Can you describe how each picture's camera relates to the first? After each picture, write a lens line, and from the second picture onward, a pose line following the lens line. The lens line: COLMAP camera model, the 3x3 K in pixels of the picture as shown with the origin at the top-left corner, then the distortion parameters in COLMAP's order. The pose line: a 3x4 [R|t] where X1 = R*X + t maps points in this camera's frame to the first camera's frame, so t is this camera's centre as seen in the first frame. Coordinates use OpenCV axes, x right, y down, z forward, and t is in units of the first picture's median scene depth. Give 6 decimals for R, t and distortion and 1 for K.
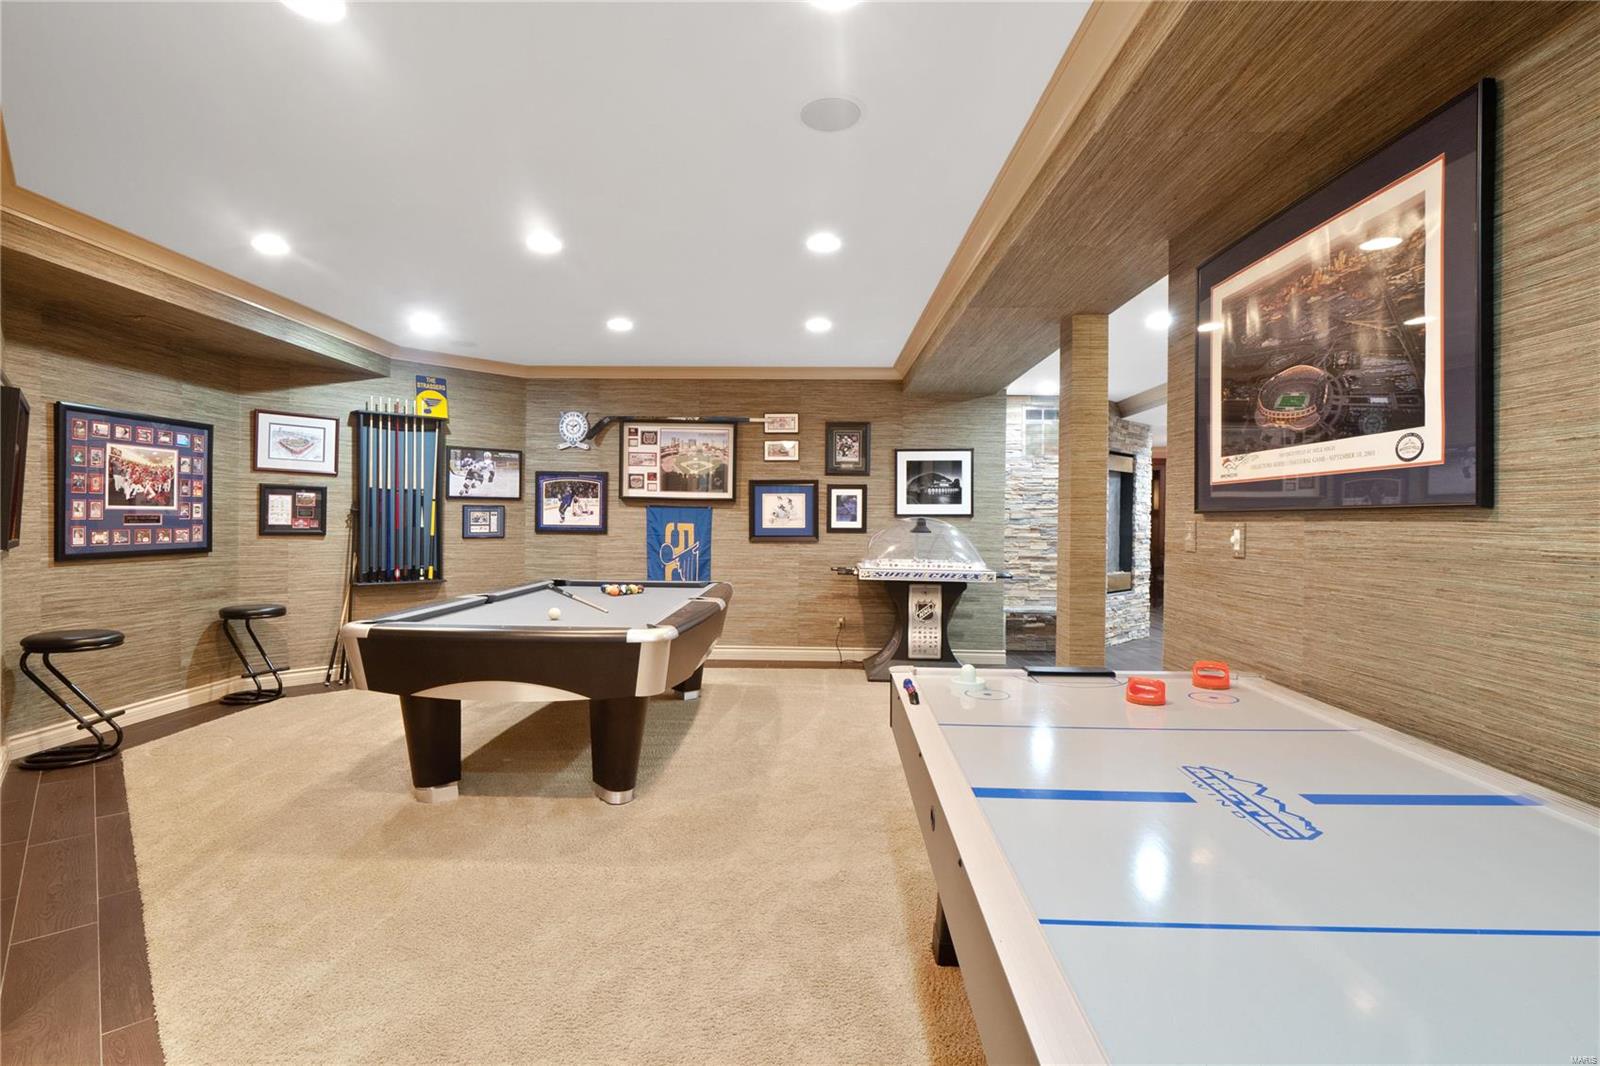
lens RADIAL K [[745.1, 0, 798.4], [0, 745.1, 517.0], [0, 0, 1]] dist [-0.020169, -0.000305]
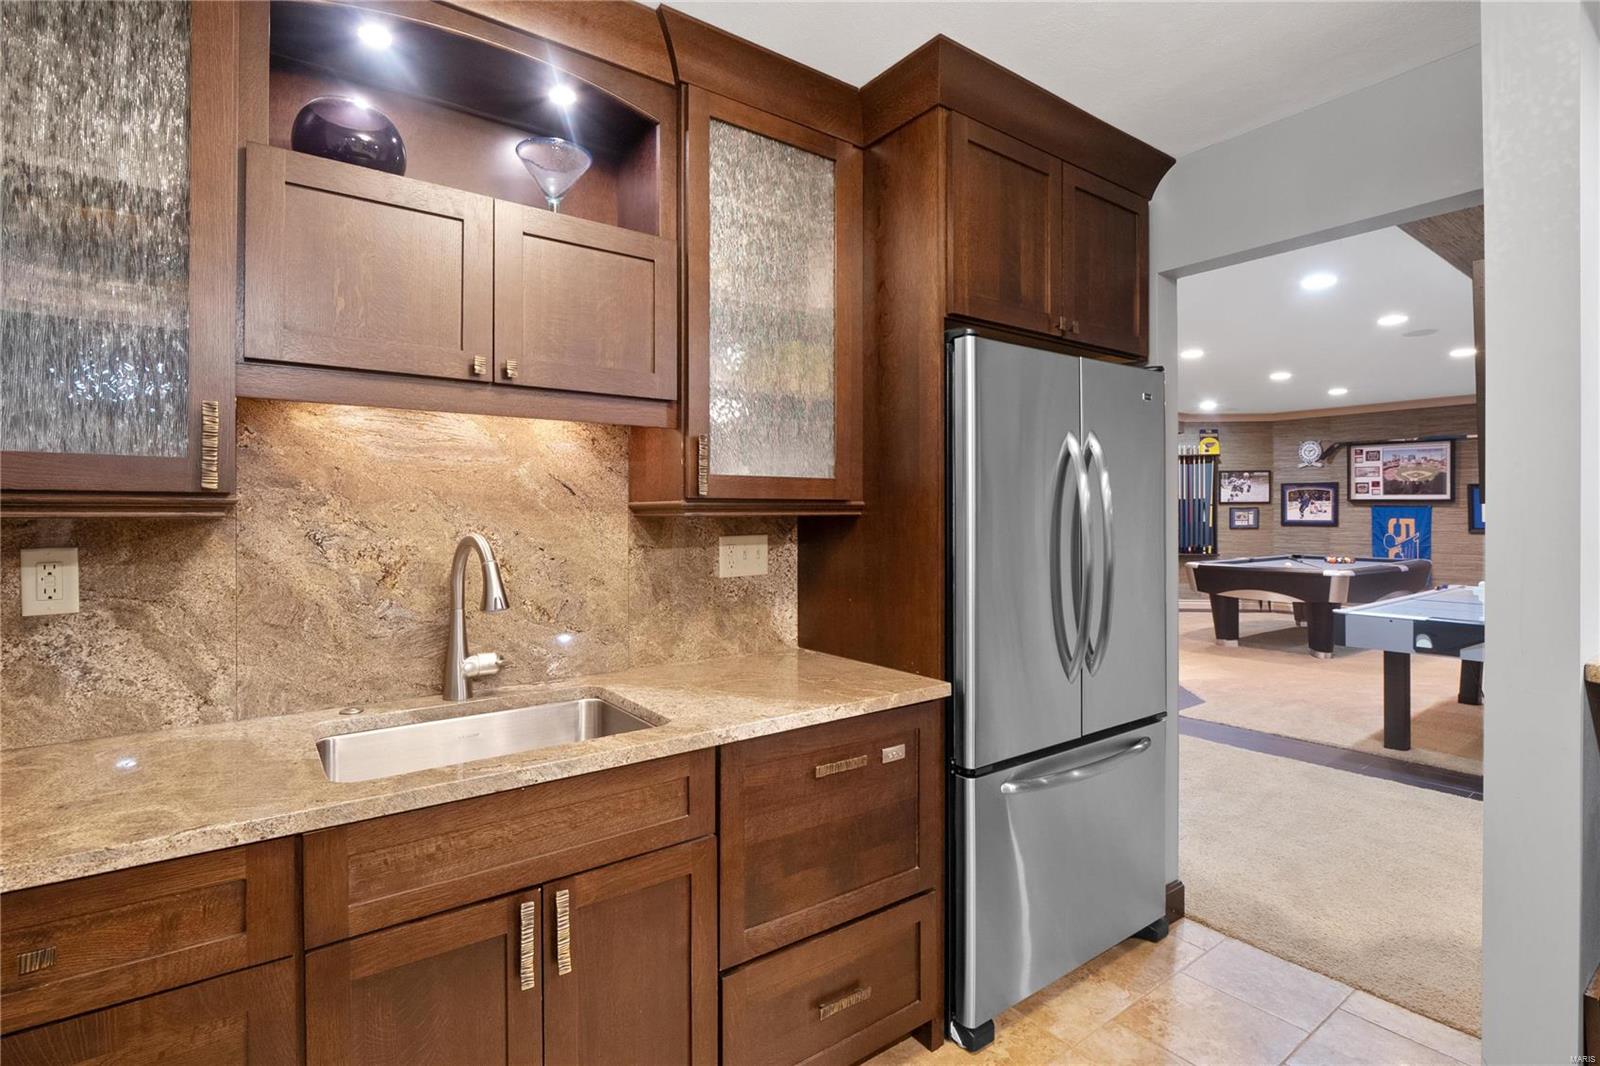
lens RADIAL K [[745.1, 0, 798.4], [0, 745.1, 517.0], [0, 0, 1]] dist [-0.020169, -0.000305]
pose [[0.597389, -0.005339, -0.801934, 0.250781], [0.010206, 0.999947, 0.000945, -0.006623], [0.801887, -0.008749, 0.597412, -0.648255]]
